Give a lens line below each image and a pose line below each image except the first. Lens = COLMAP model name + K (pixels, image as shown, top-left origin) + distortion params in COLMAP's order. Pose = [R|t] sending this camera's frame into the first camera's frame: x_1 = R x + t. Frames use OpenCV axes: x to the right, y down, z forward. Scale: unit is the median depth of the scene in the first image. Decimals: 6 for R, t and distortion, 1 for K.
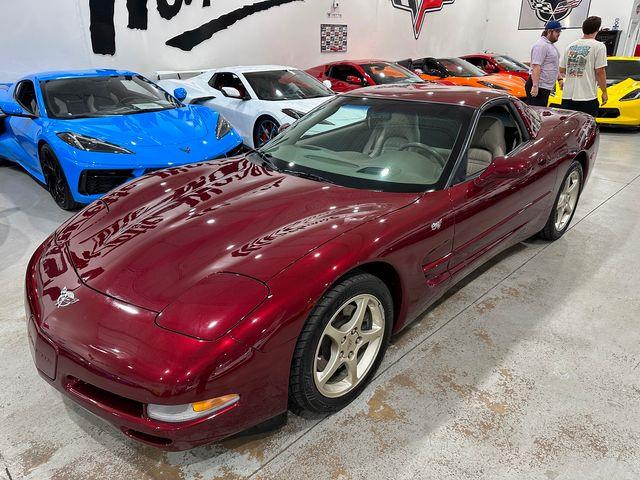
lens RADIAL K [[451.4, 0, 321.5], [0, 451.4, 242.2], [0, 0, 1]] dist [0.015950, -0.027359]
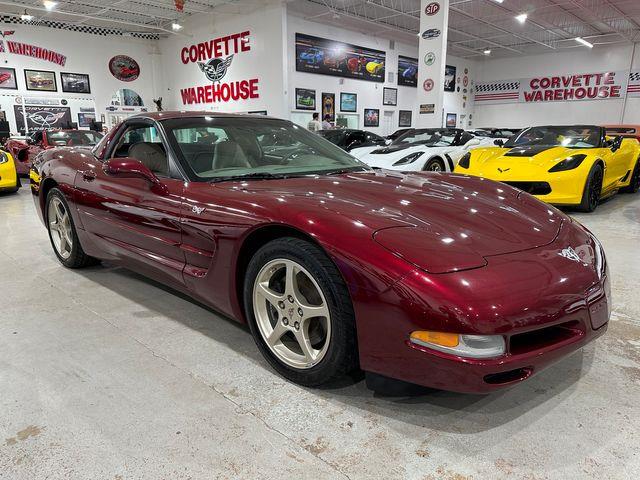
lens RADIAL K [[451.4, 0, 319.1], [0, 451.4, 239.7], [0, 0, 1]] dist [0.015950, -0.027359]
pose [[-0.017826, -0.215300, 0.976385, -1.041658], [0.401450, 0.892826, 0.204205, -0.231931], [-0.915707, 0.395610, 0.070516, 0.967487]]
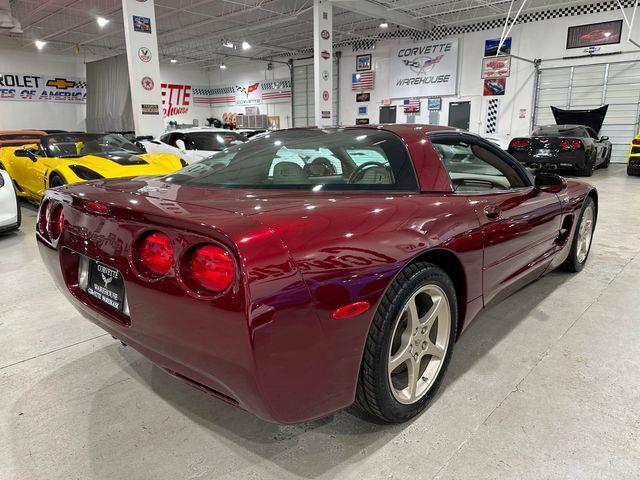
lens RADIAL K [[451.4, 0, 322.2], [0, 451.4, 242.0], [0, 0, 1]] dist [0.015950, -0.027359]
pose [[-0.999296, 0.024591, -0.028328, 0.411755], [0.002738, 0.800963, 0.598707, -0.804378], [0.037412, 0.598208, -0.800467, 2.160720]]
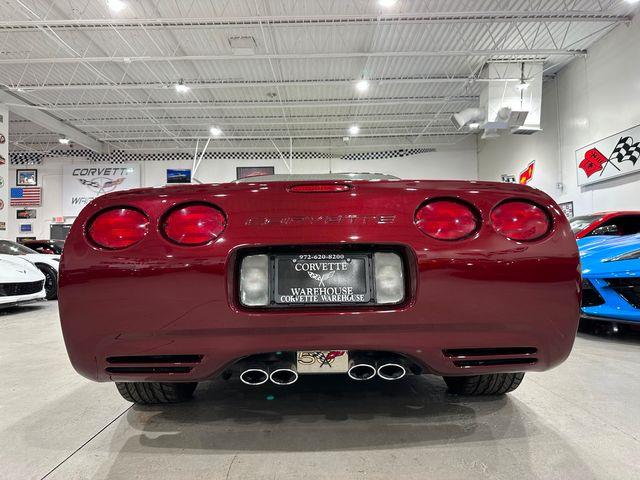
lens RADIAL K [[451.4, 0, 316.2], [0, 451.4, 234.8], [0, 0, 1]] dist [0.015950, -0.027359]
pose [[-0.713493, -0.013574, -0.700531, 1.057840], [-0.250396, 0.938727, 0.236841, -0.552279], [0.654392, 0.344394, -0.673174, 2.004946]]
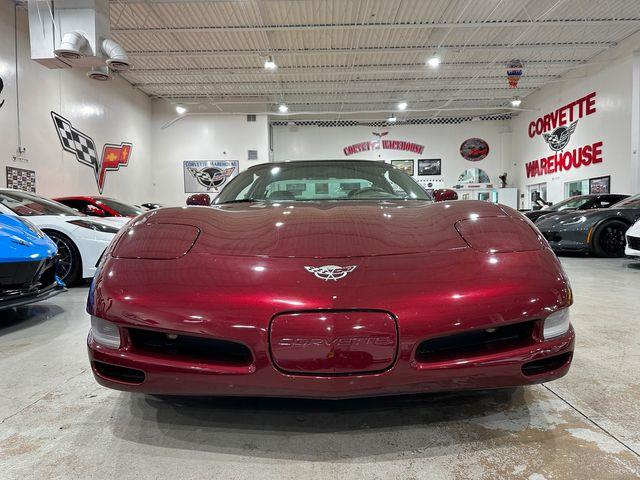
lens RADIAL K [[451.4, 0, 318.4], [0, 451.4, 234.7], [0, 0, 1]] dist [0.015950, -0.027359]
pose [[0.716977, -0.022998, 0.696718, -0.730398], [0.285547, 0.921448, -0.263433, 0.171243], [-0.635930, 0.387821, 0.667224, 0.340115]]
